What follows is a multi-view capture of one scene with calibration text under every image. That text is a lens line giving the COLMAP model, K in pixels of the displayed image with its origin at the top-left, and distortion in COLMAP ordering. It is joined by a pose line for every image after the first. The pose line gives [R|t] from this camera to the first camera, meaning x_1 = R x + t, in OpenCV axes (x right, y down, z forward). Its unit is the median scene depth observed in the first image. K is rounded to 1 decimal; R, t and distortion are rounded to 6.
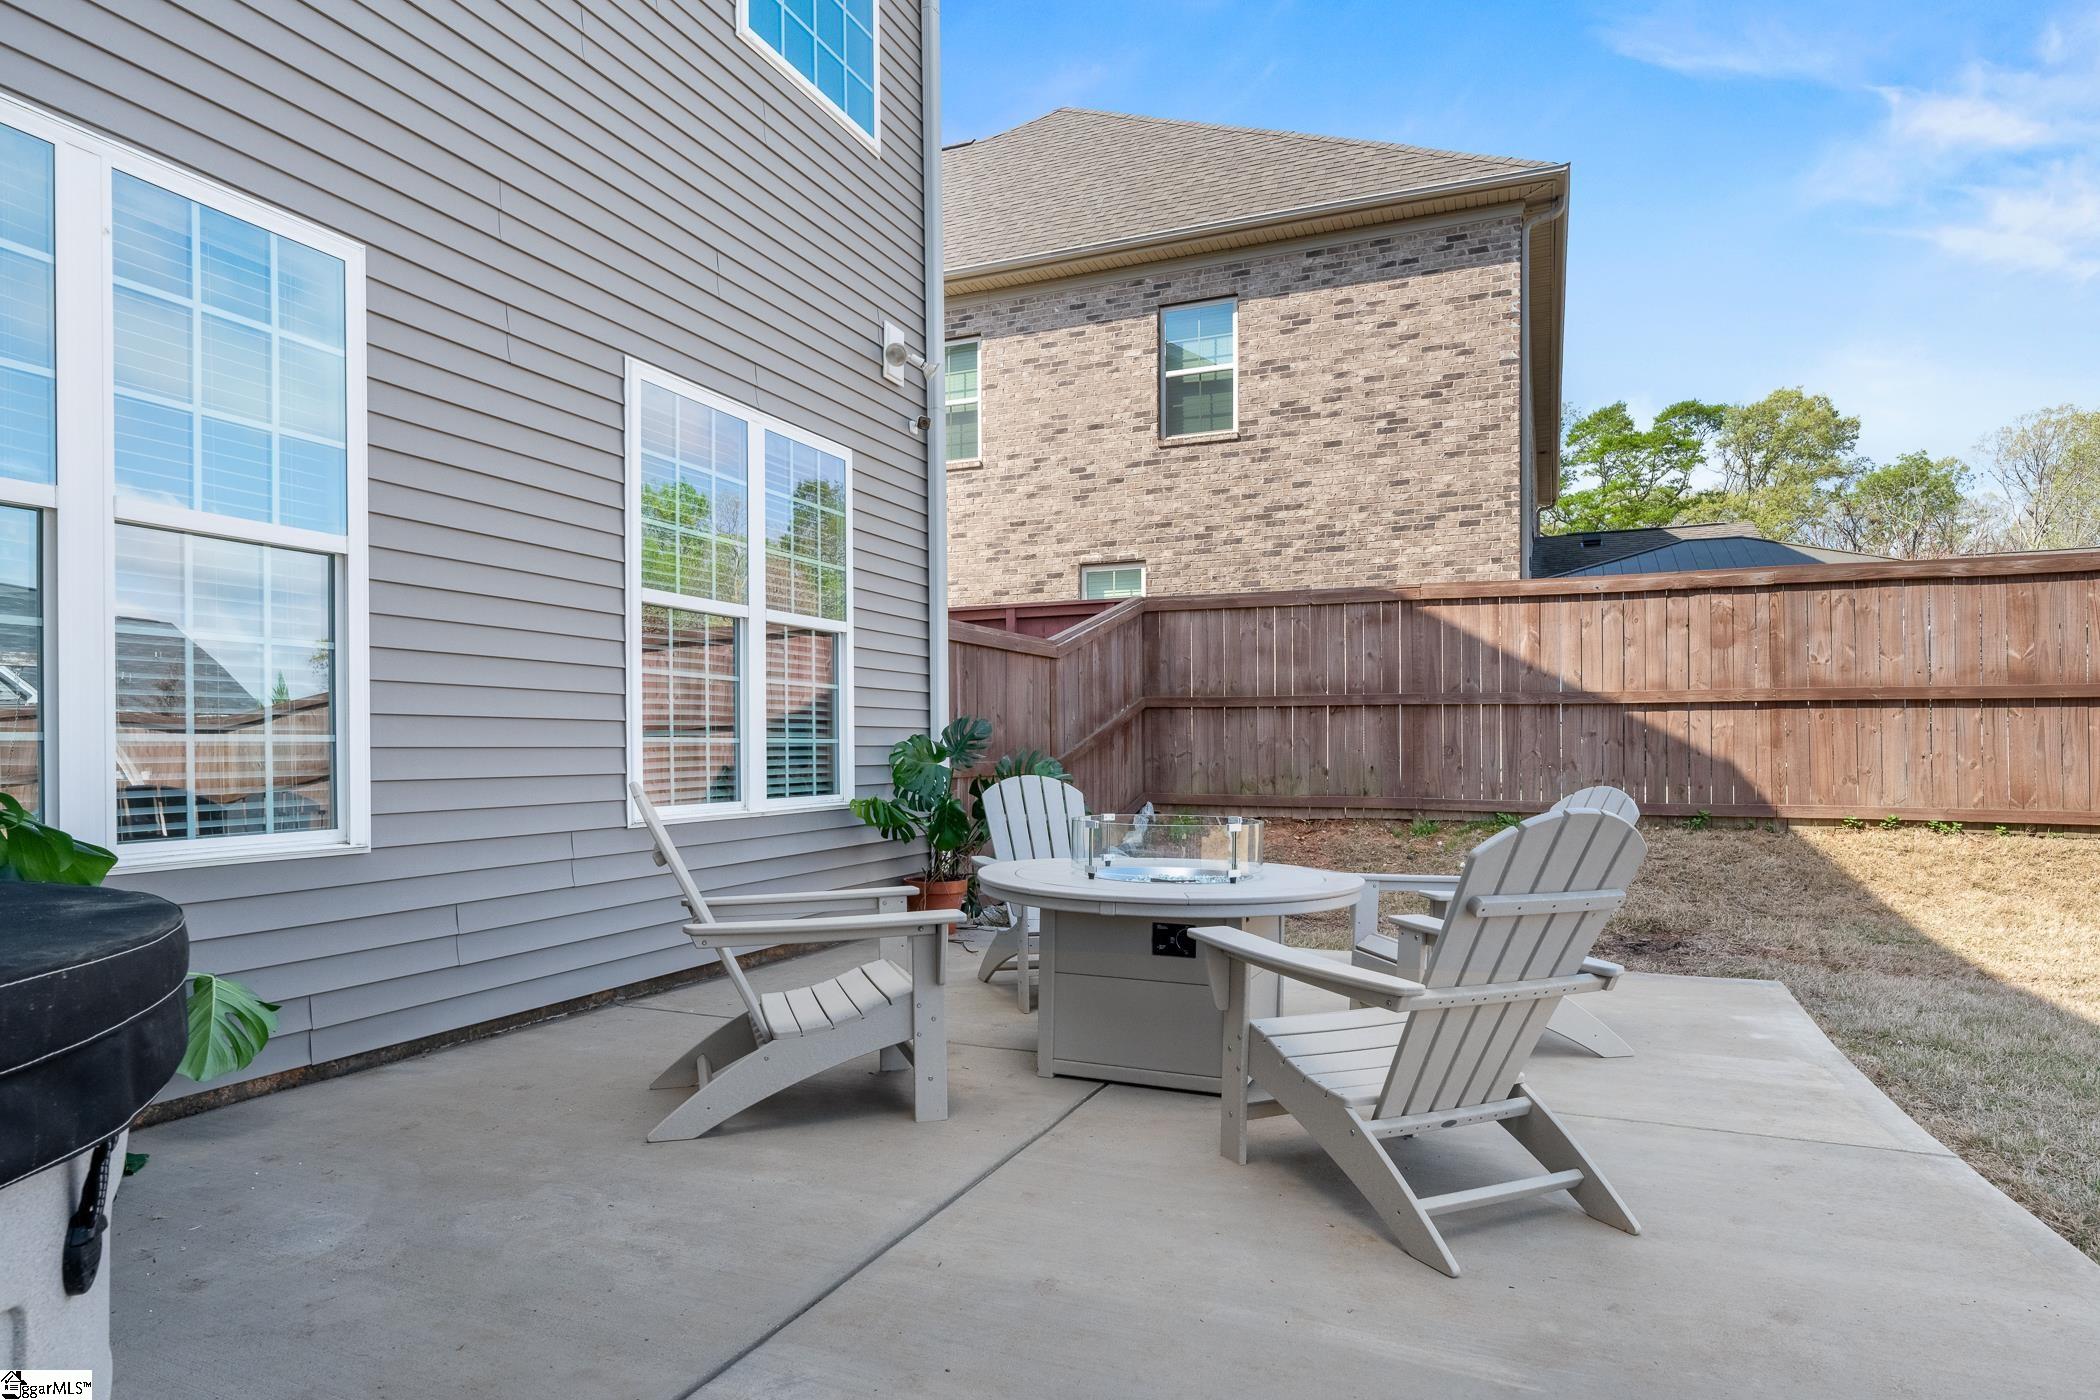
lens RADIAL K [[1200.1, 0, 1059.9], [0, 1200.1, 753.0], [0, 0, 1]] dist [-0.001603, -0.000205]
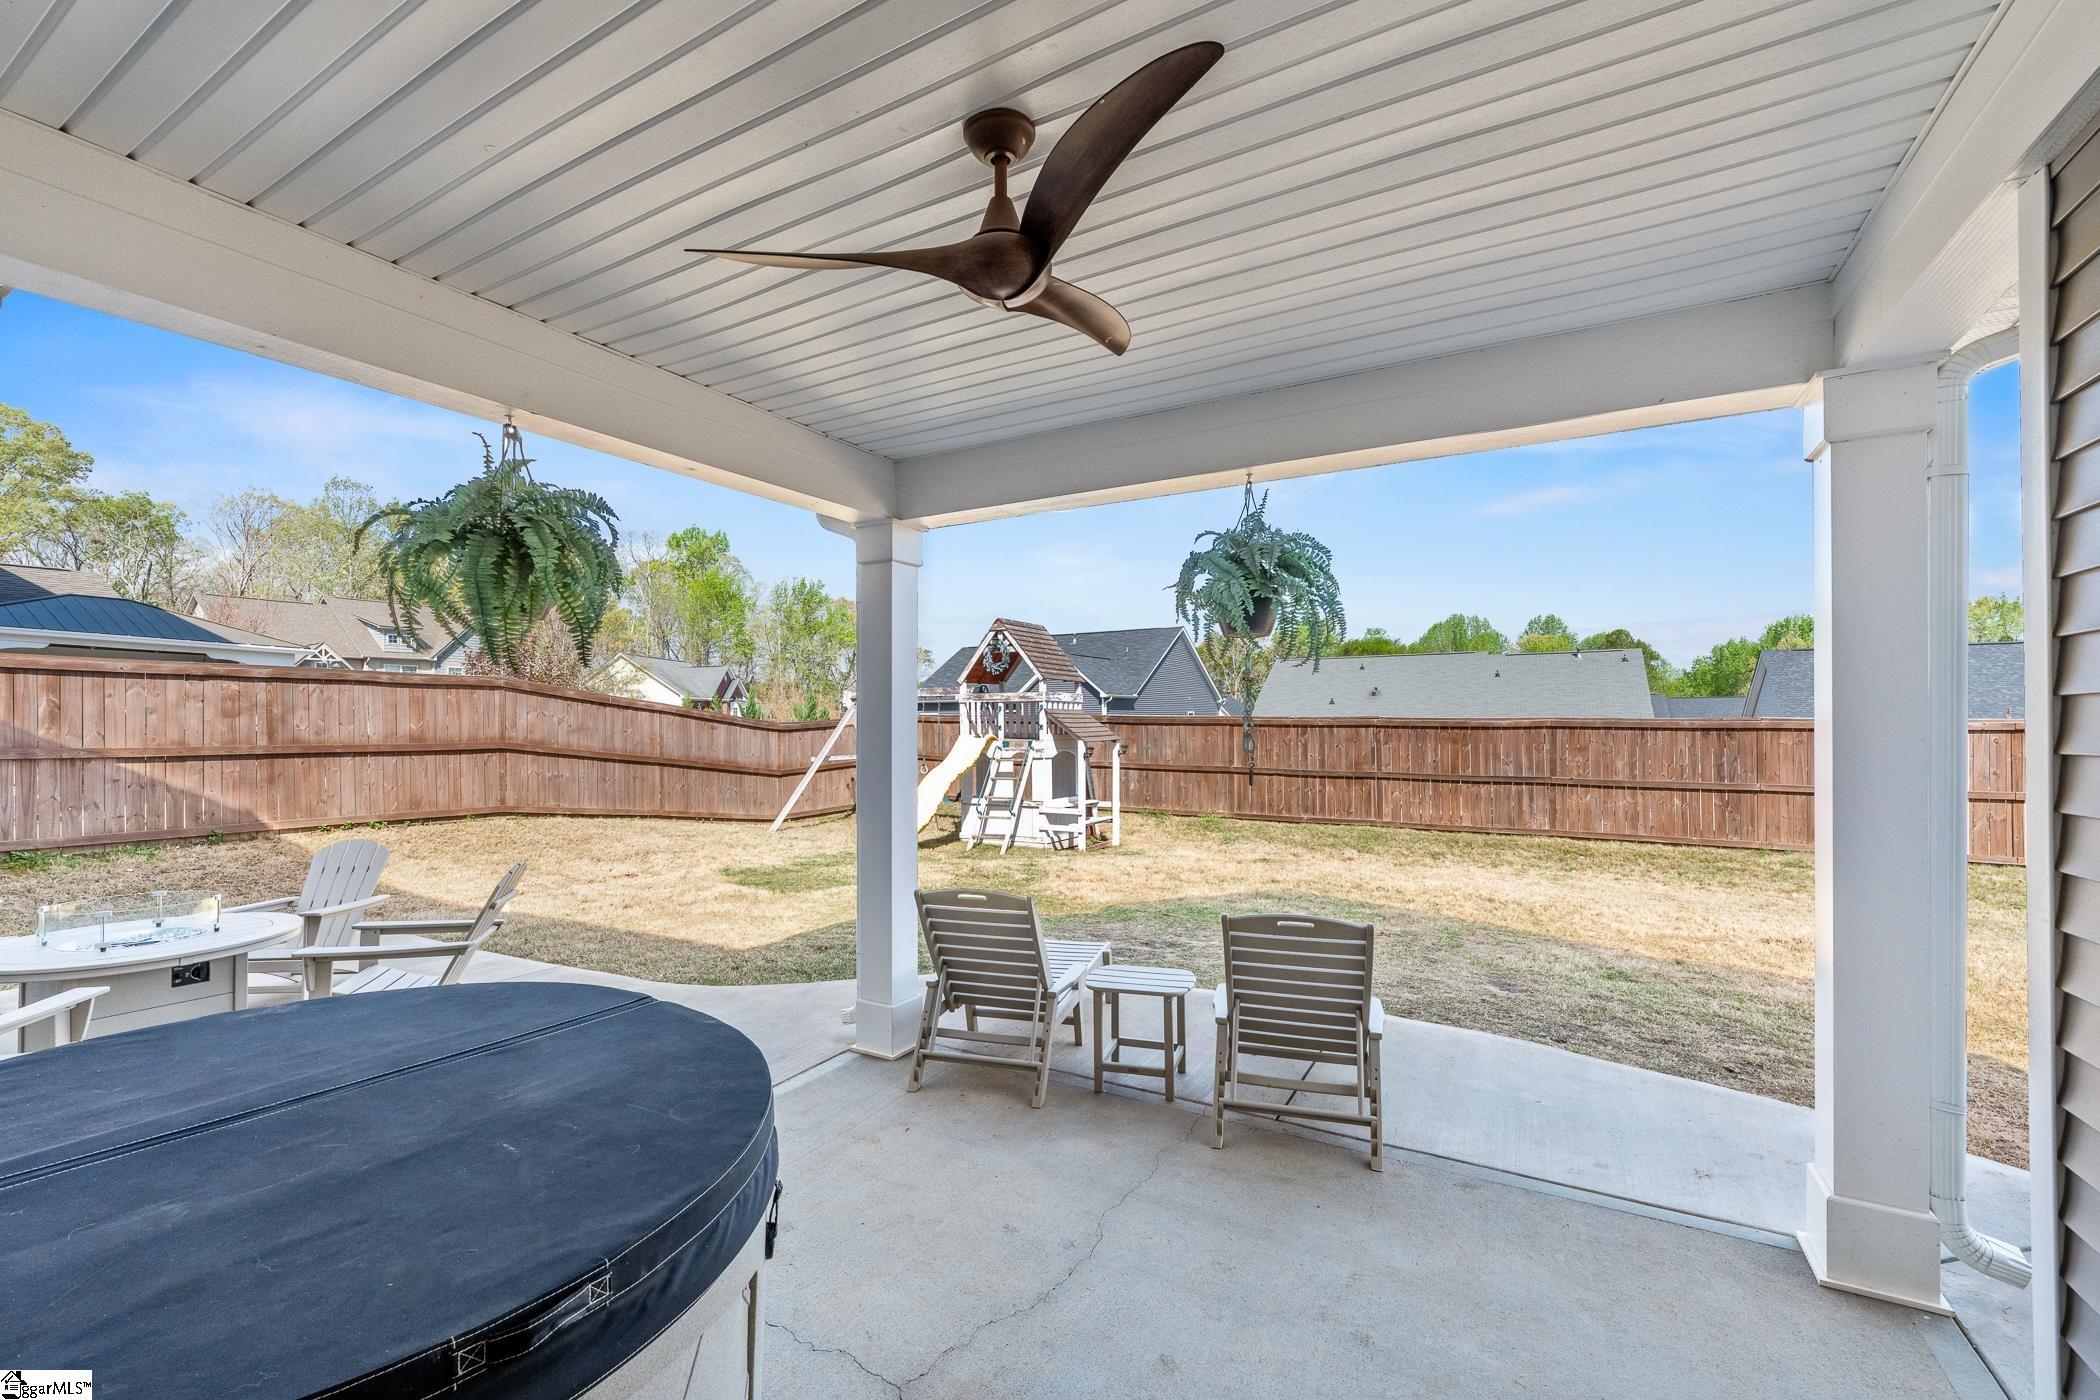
lens RADIAL K [[899.6, 0, 1049.3], [0, 899.6, 713.2], [0, 0, 1]] dist [0.003058, 0.000286]
pose [[0.126482, 0.010867, 0.991909, -0.413635], [0.005593, 0.999916, -0.011667, -0.074814], [-0.991953, 0.007023, 0.126411, -0.129957]]
